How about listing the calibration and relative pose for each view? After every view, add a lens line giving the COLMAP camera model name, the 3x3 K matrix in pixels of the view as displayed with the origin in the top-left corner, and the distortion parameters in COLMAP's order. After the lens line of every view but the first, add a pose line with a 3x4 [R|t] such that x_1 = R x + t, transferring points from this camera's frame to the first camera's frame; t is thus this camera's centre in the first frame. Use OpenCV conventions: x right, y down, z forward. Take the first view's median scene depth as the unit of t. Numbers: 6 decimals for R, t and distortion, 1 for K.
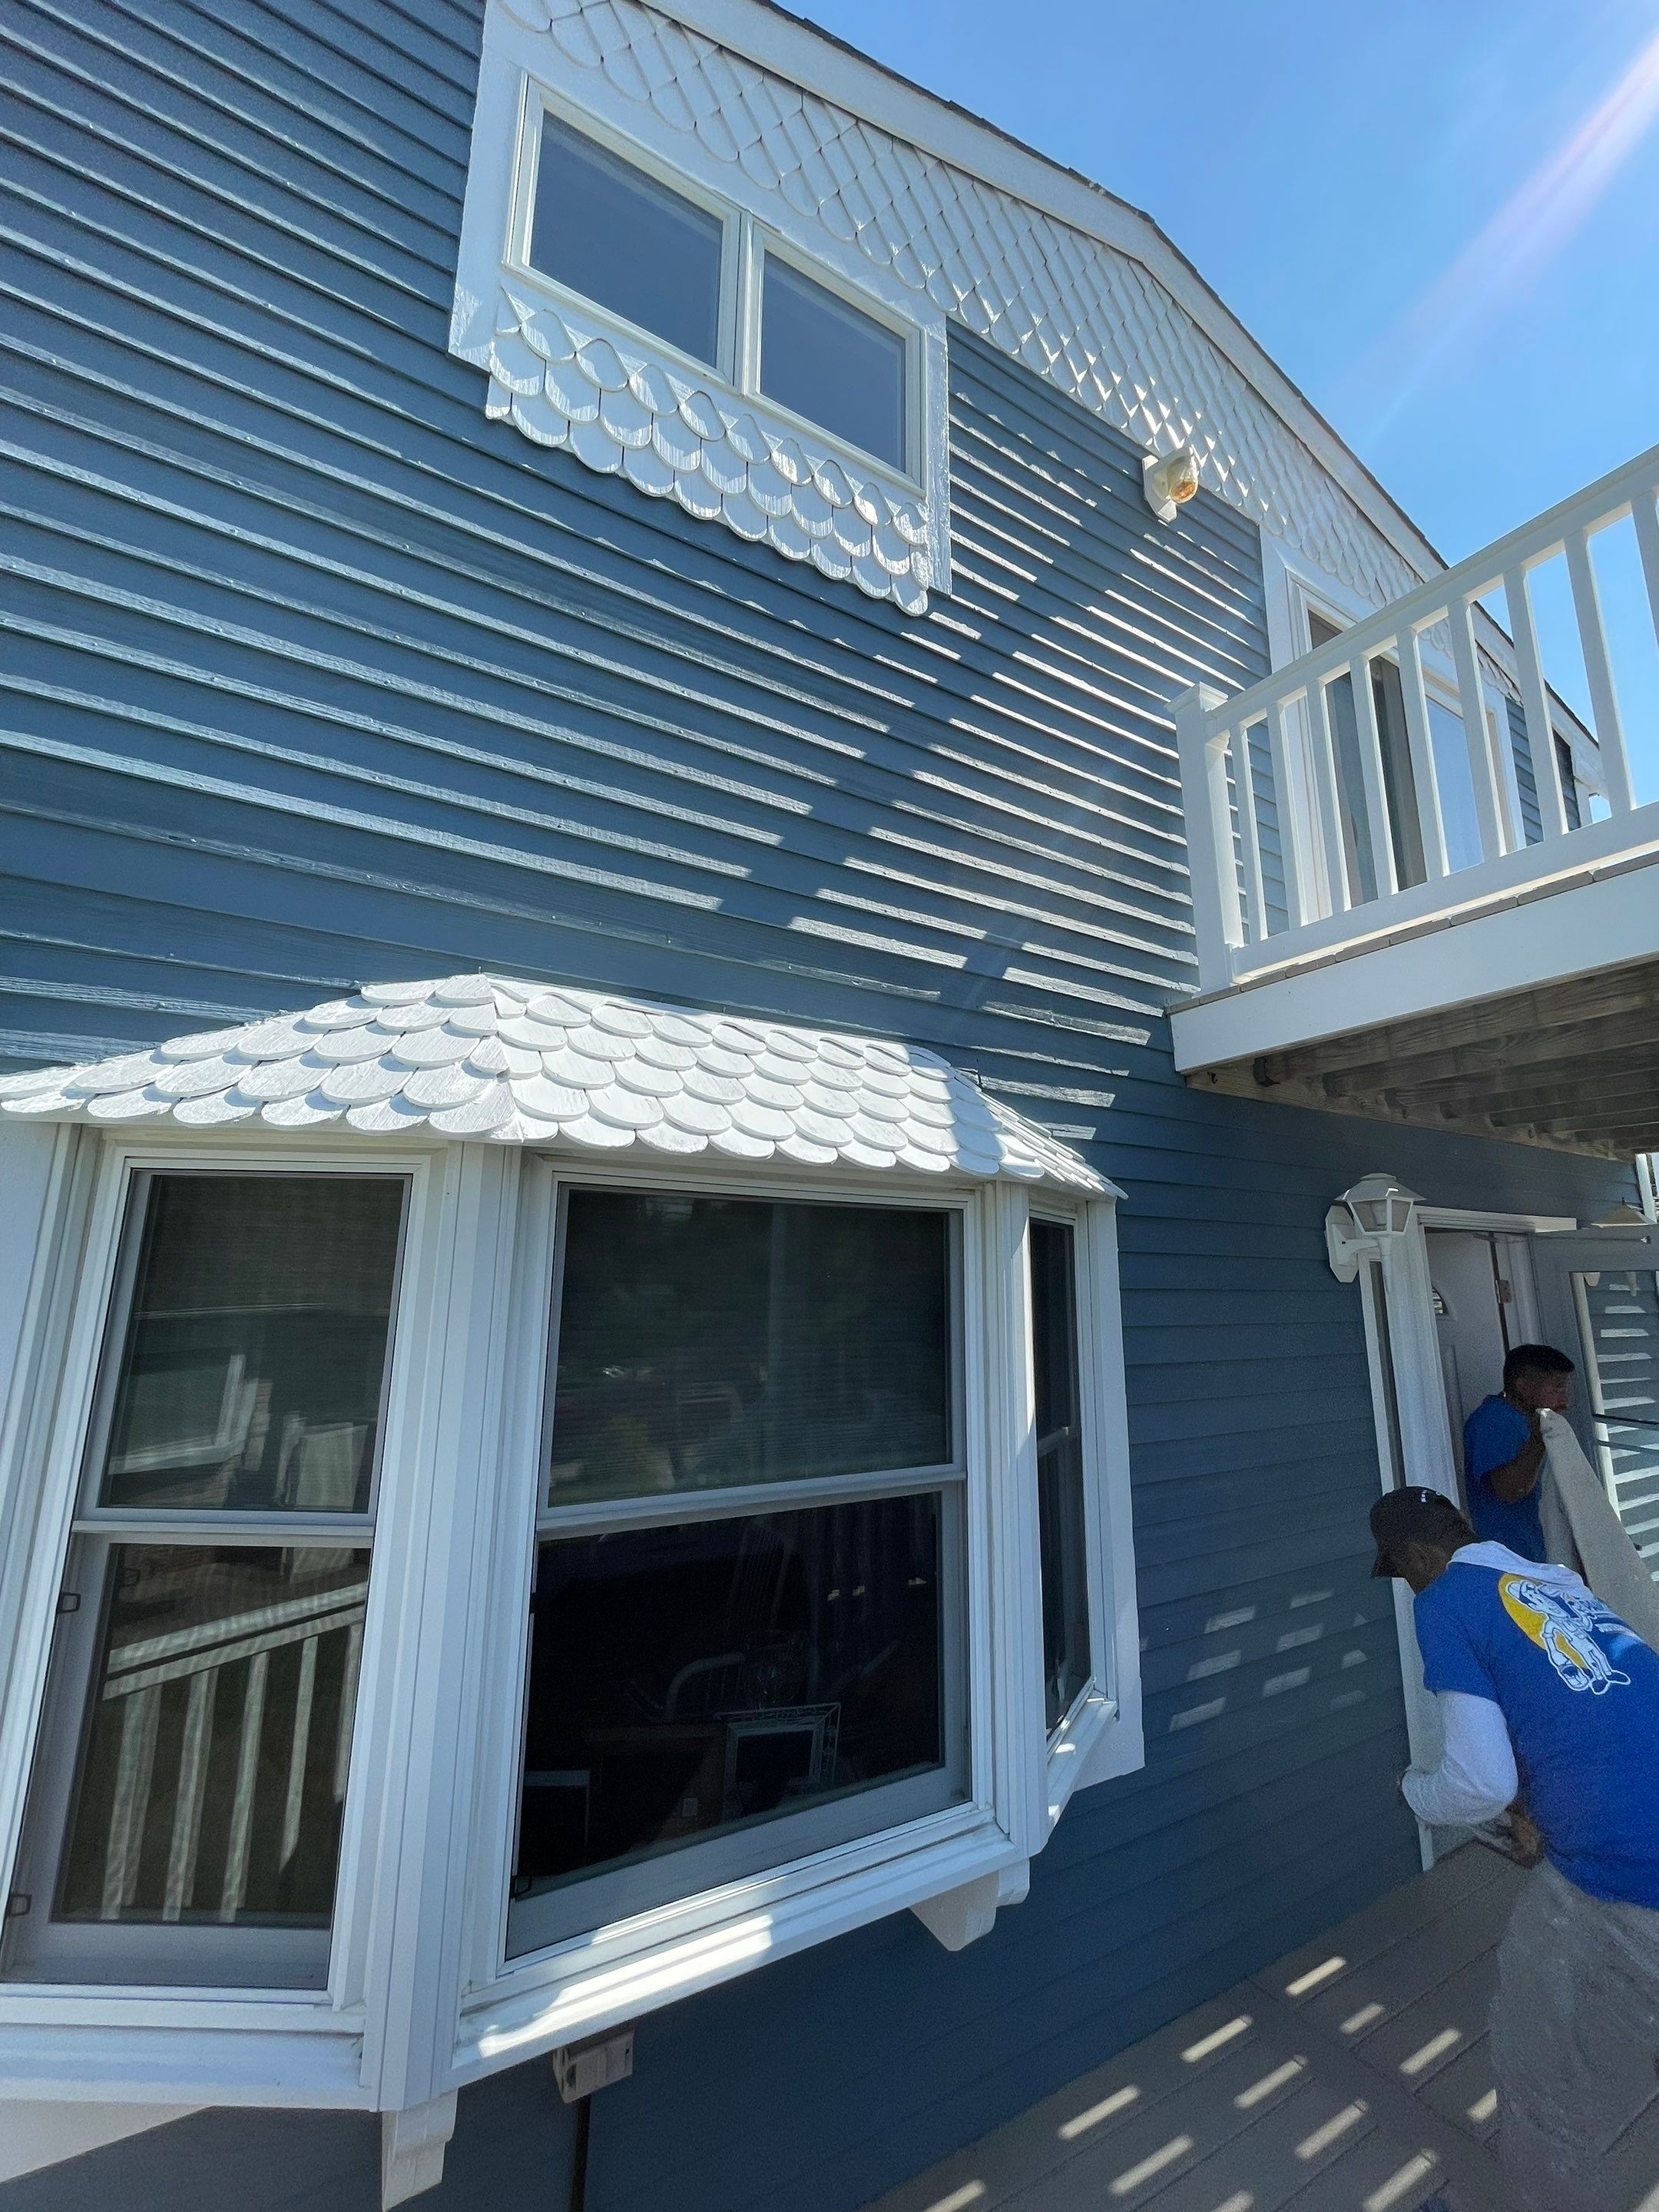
lens RADIAL K [[893.7, 0, 829.5], [0, 893.7, 1106.0], [0, 0, 1]] dist [-0.003869, -0.000680]
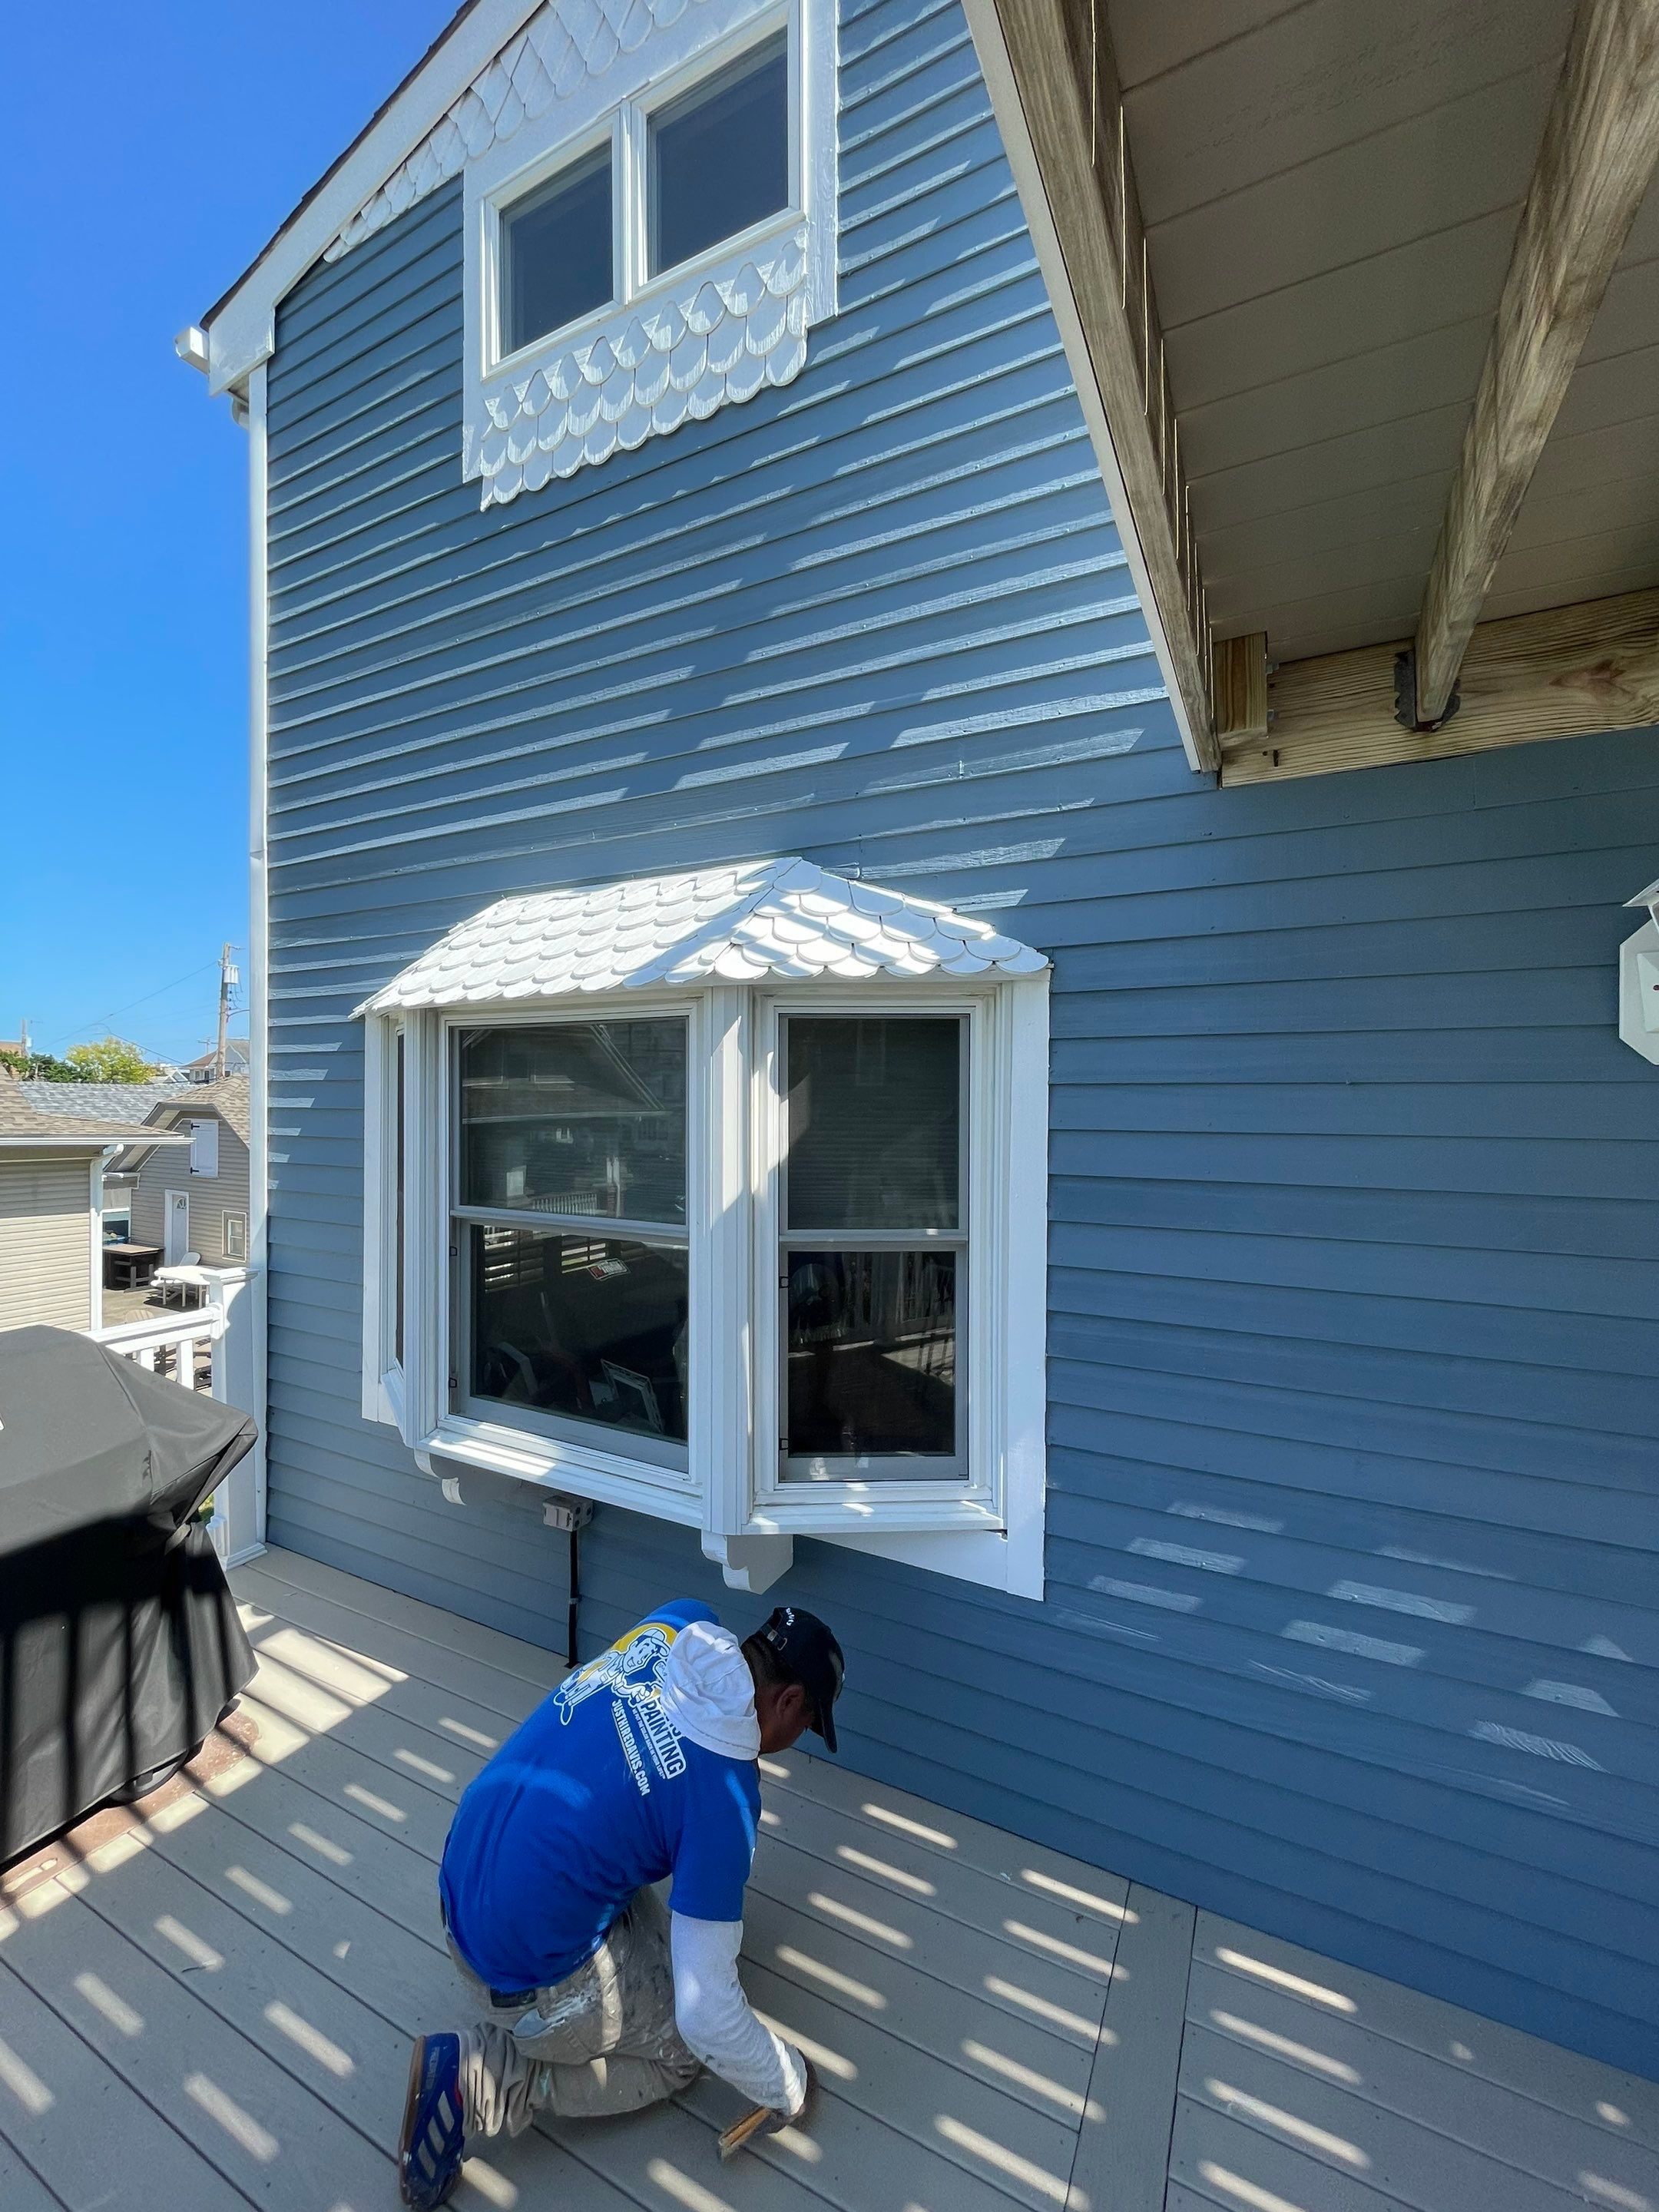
lens RADIAL K [[889.7, 0, 820.6], [0, 889.7, 1096.8], [0, 0, 1]] dist [-0.002794, -0.000651]
pose [[0.528886, -0.006116, -0.848671, 0.965941], [0.169721, 0.980537, 0.098703, 0.107413], [0.831550, -0.196240, 0.519630, 0.426135]]
